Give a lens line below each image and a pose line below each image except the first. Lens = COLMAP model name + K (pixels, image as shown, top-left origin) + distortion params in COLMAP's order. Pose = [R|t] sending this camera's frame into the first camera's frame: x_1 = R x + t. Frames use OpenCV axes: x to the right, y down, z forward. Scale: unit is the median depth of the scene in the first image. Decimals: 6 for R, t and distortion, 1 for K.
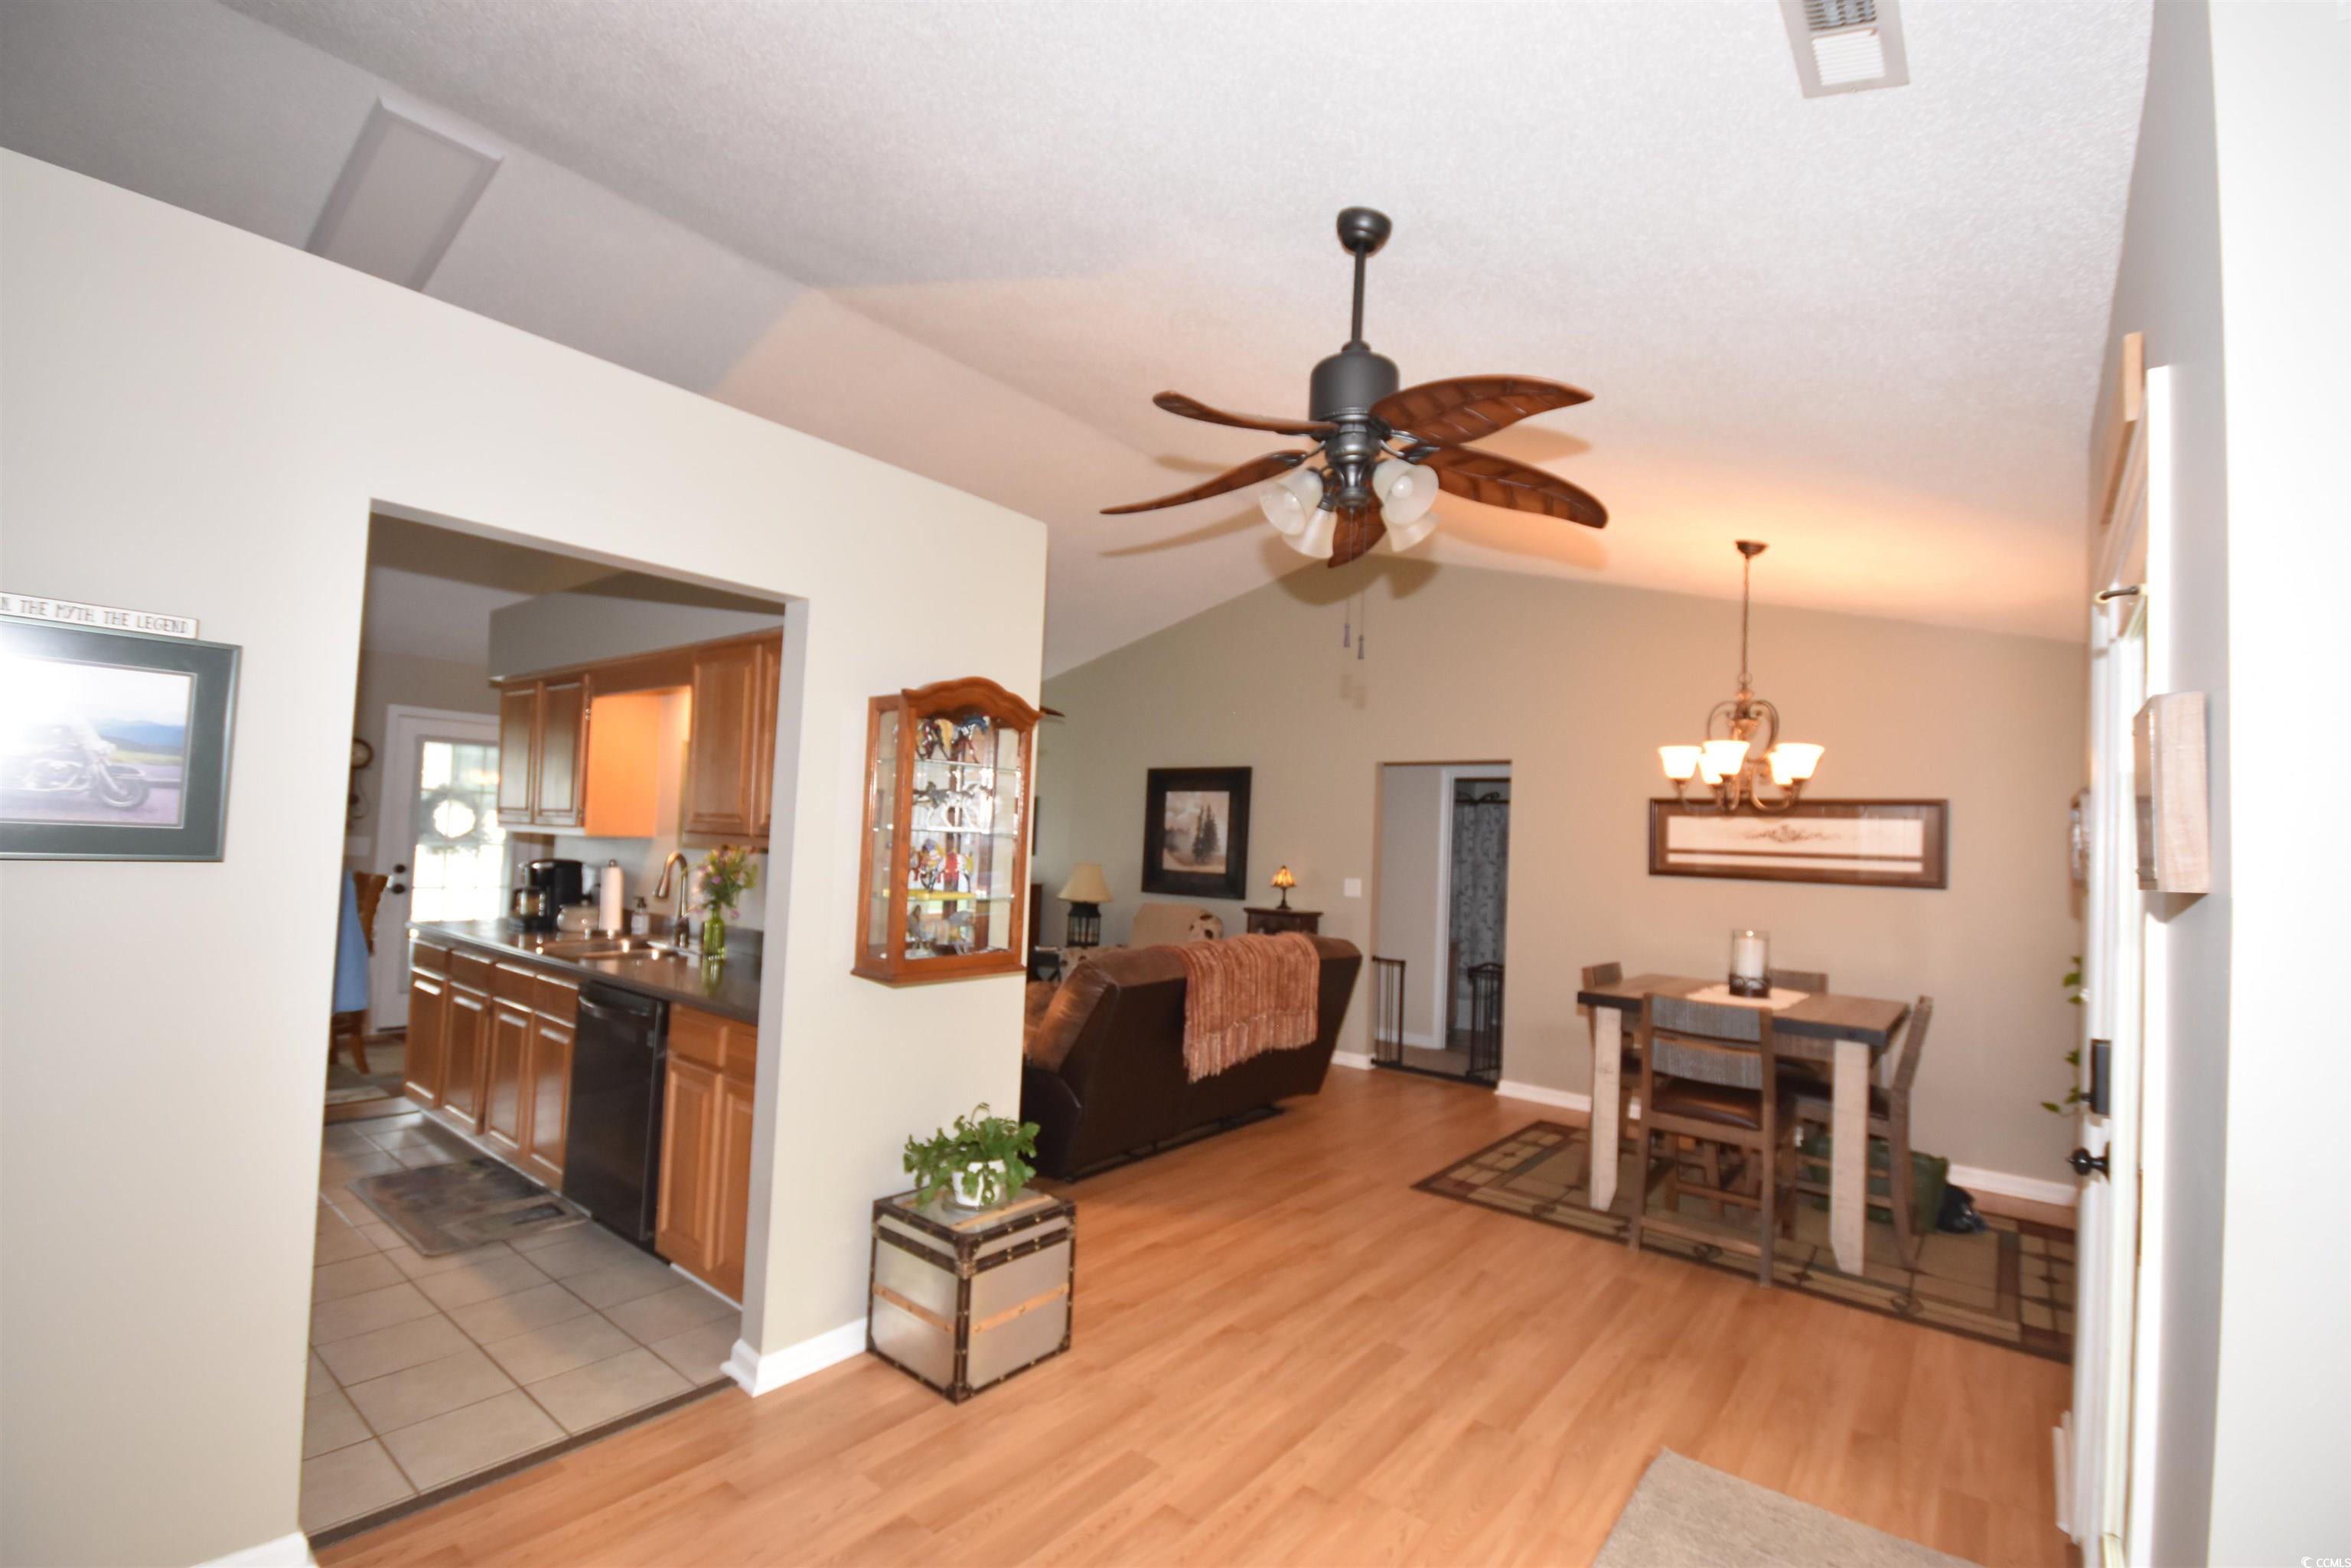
lens RADIAL K [[1037.8, 0, 1182.9], [0, 1037.8, 797.2], [0, 0, 1]] dist [0.012119, -0.007889]
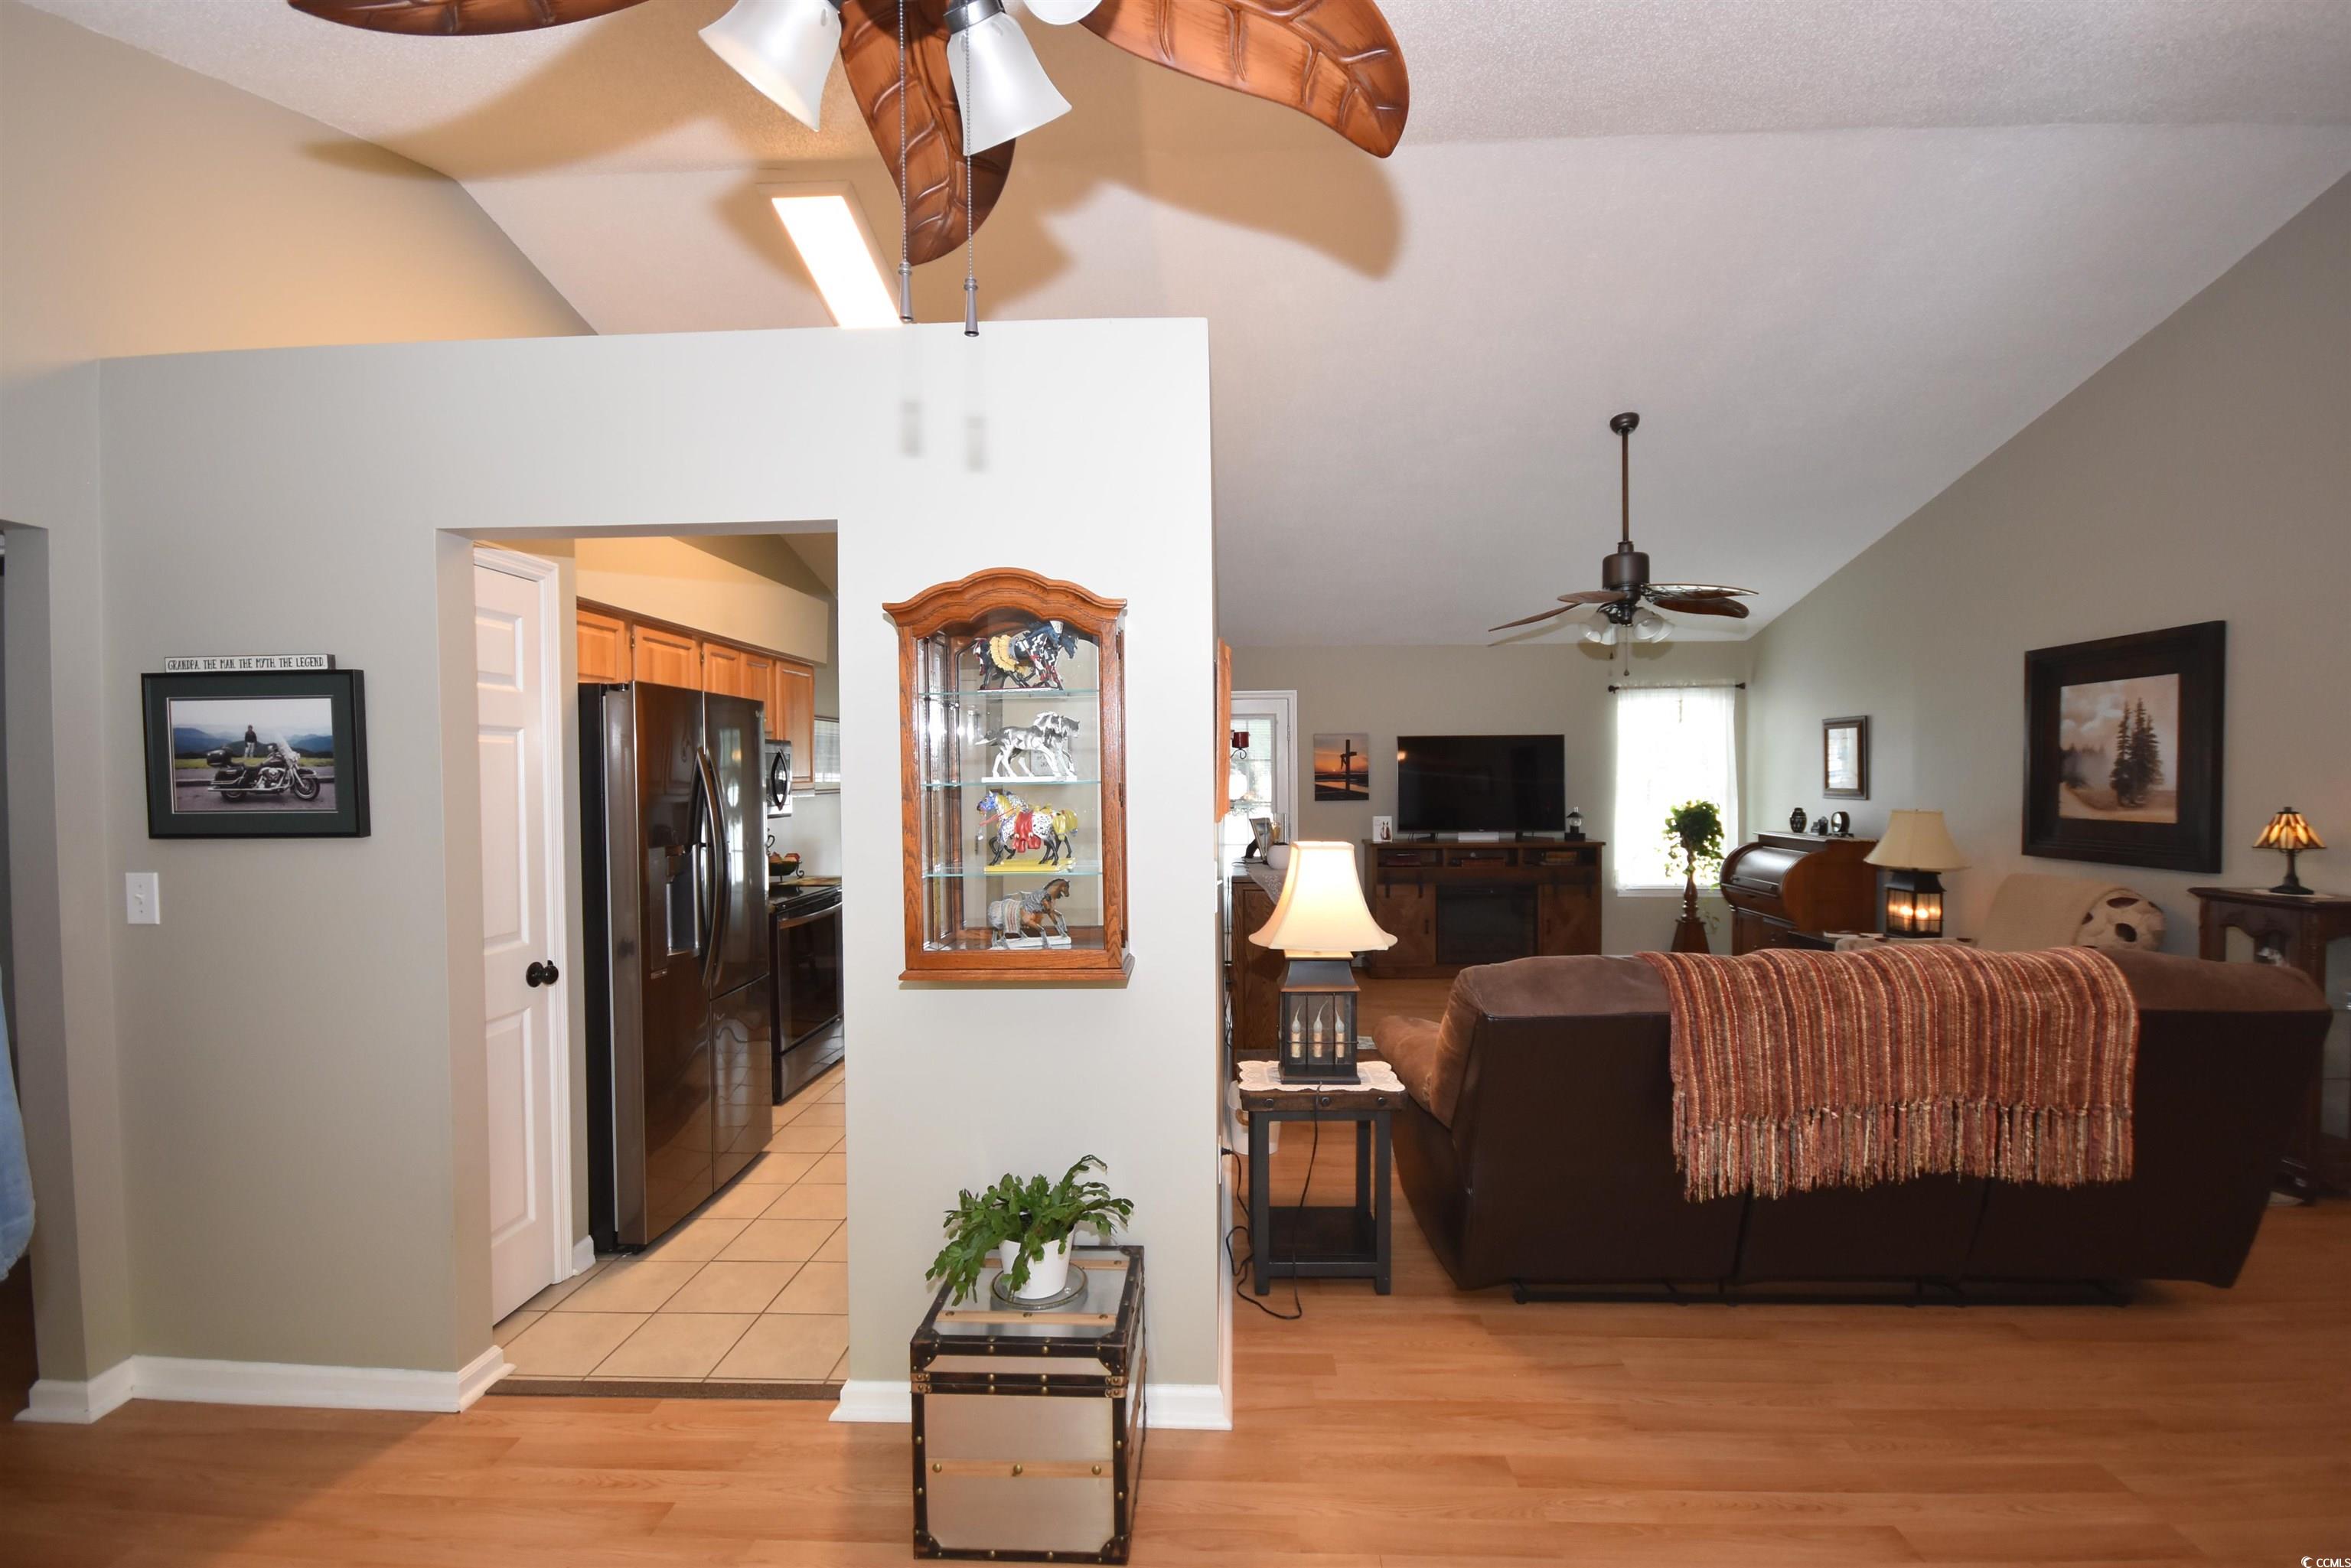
lens RADIAL K [[1037.8, 0, 1177.2], [0, 1037.8, 793.4], [0, 0, 1]] dist [0.012119, -0.007889]
pose [[0.585787, -0.033346, -0.809779, 0.302078], [0.069600, 0.997532, 0.009270, 0.027389], [0.807471, -0.061791, 0.586662, 0.441430]]
